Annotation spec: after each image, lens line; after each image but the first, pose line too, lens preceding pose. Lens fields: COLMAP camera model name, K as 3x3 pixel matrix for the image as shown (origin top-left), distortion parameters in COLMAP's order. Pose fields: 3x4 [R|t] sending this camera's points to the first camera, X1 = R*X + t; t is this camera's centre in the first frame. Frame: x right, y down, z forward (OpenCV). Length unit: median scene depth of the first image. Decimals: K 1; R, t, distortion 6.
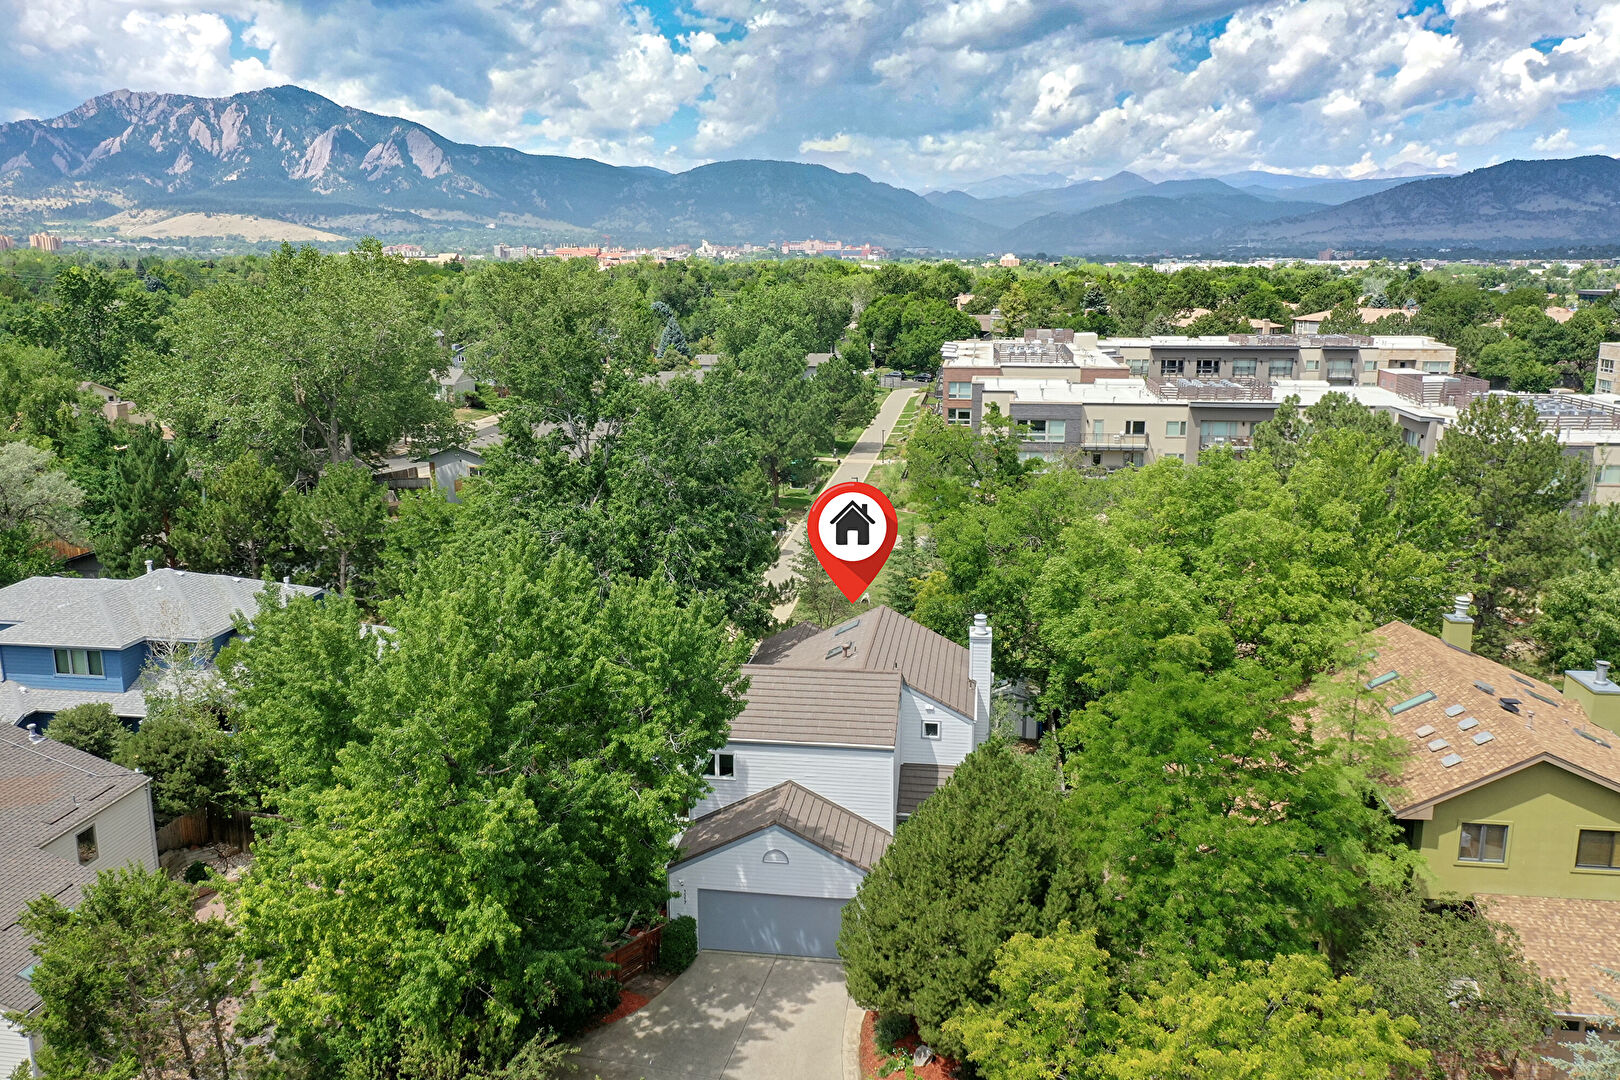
lens RADIAL K [[1274.5, 0, 795.6], [0, 1274.5, 536.0], [0, 0, 1]] dist [-0.000249, -0.000391]
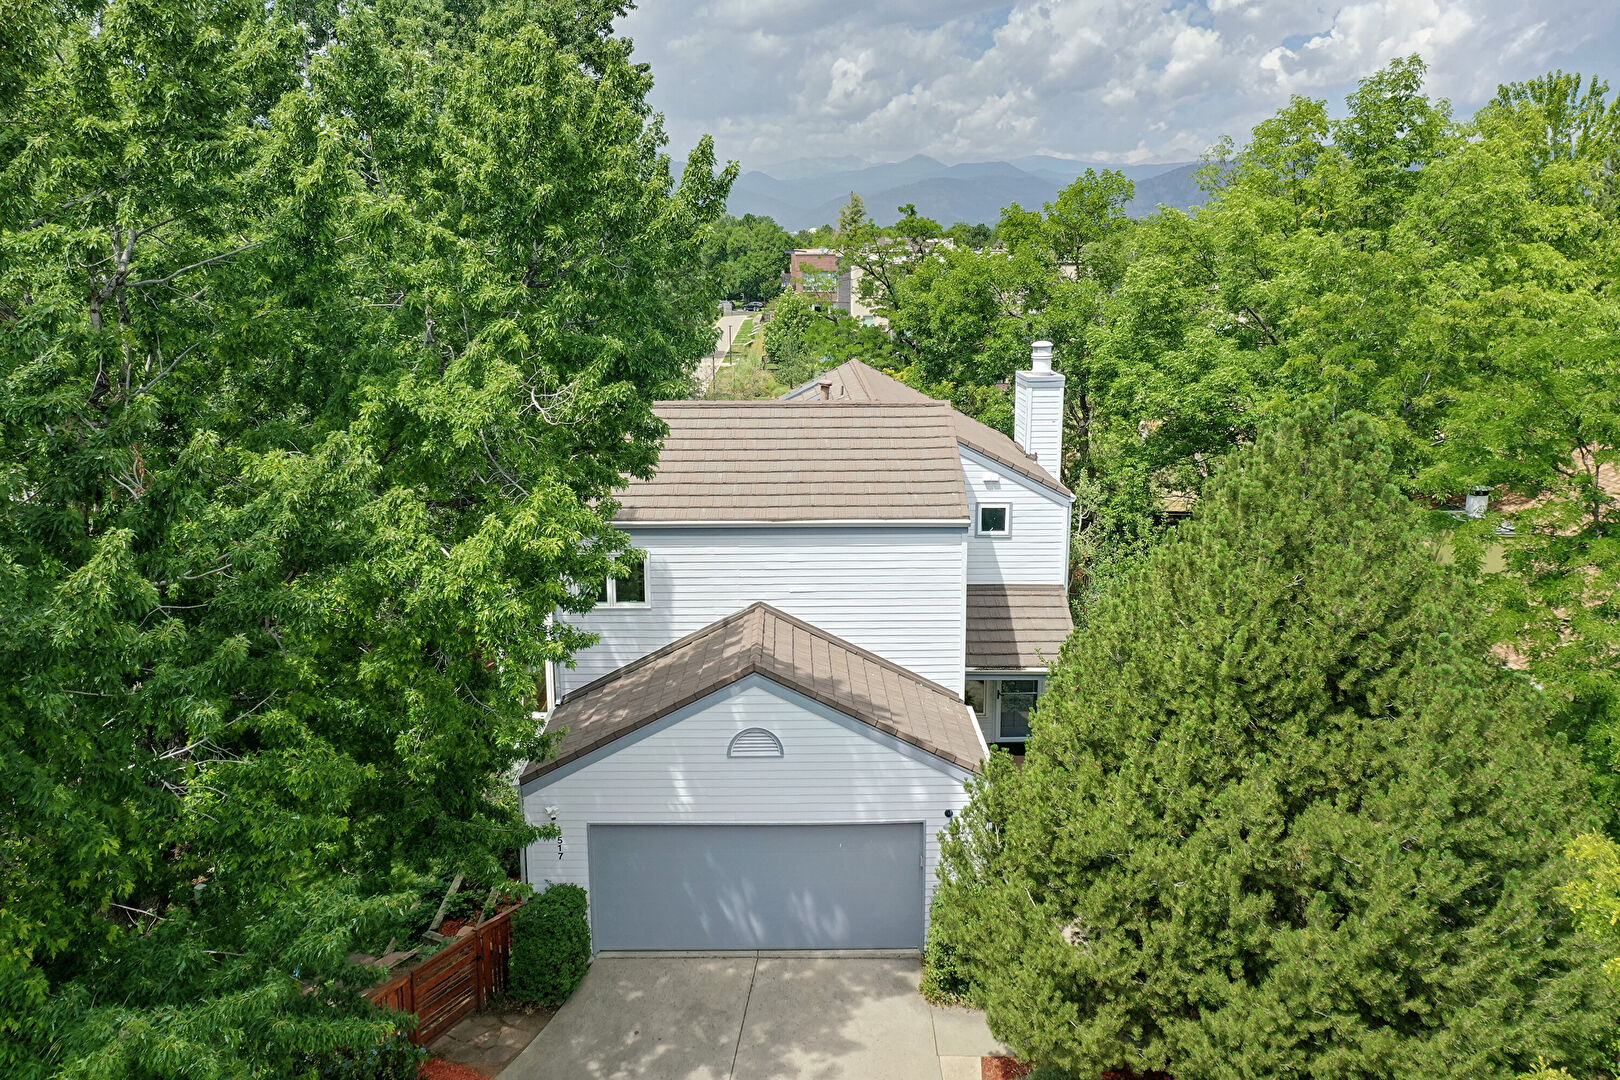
lens RADIAL K [[1274.5, 0, 783.3], [0, 1274.5, 538.1], [0, 0, 1]] dist [-0.000249, -0.000391]
pose [[0.989817, -0.035751, 0.137784, -0.066450], [0.033834, 0.999296, 0.016226, 0.167191], [-0.138267, -0.011399, 0.990329, 0.529117]]
